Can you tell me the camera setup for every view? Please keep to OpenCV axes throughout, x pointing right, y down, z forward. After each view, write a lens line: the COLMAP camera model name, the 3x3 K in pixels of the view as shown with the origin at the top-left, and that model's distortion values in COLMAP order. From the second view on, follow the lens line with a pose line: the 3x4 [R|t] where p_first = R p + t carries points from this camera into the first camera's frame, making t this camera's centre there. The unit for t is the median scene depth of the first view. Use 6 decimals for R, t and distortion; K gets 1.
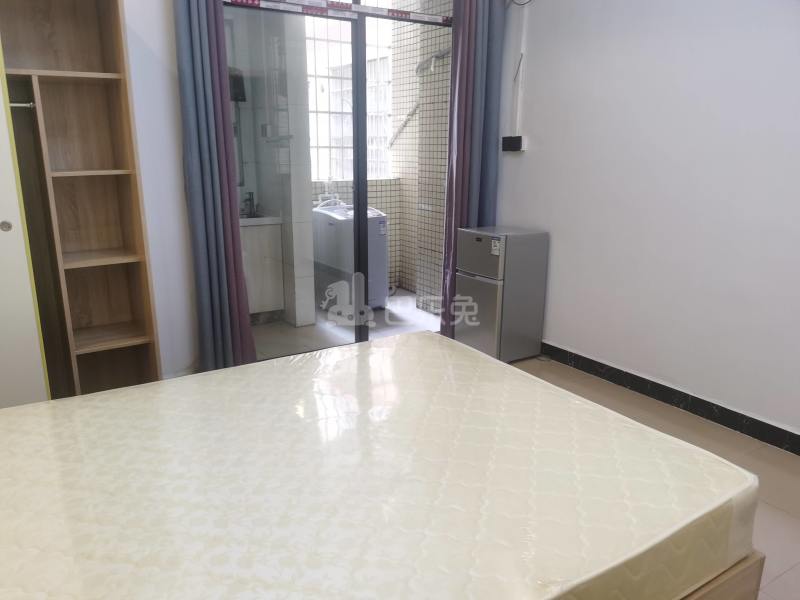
lens RADIAL K [[621.1, 0, 400.5], [0, 621.1, 298.8], [0, 0, 1]] dist [0.029472, -0.060279]
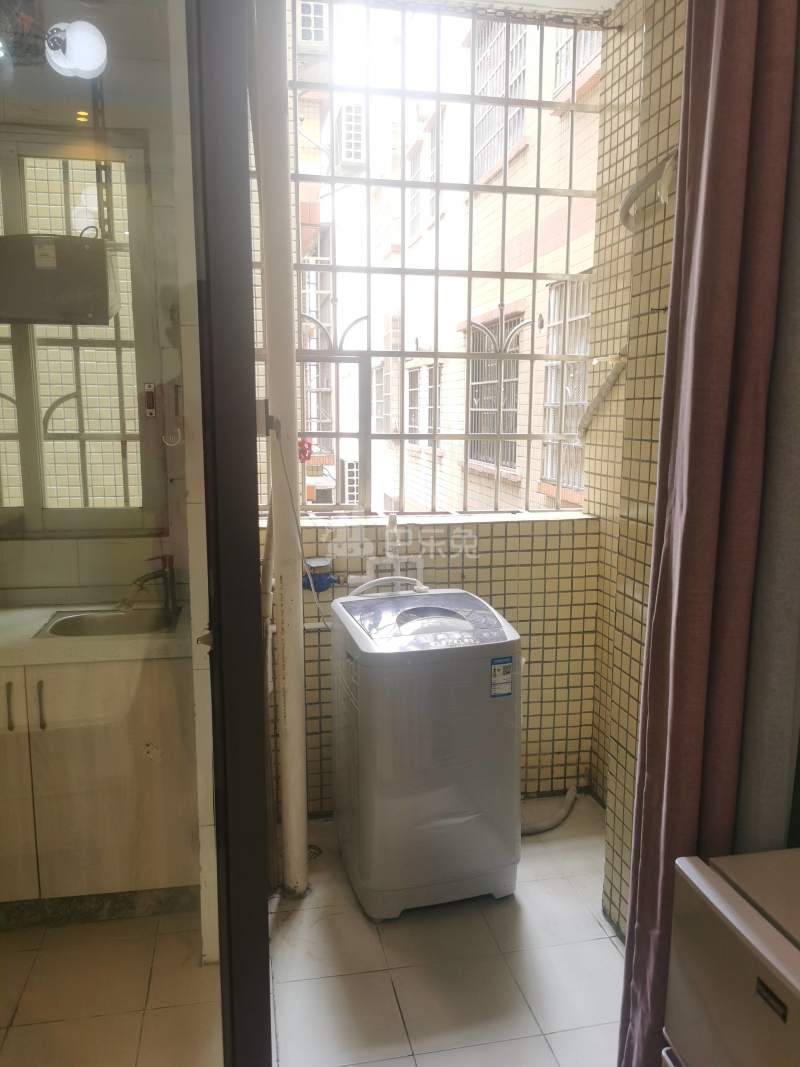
lens RADIAL K [[828.4, 0, 400.5], [0, 828.4, 539.5], [0, 0, 1]] dist [0.029472, -0.060279]
pose [[0.934011, 0.055463, -0.352914, 0.069726], [-0.088784, 0.992919, -0.078931, -0.136493], [0.346037, 0.105056, 0.932321, 0.507220]]
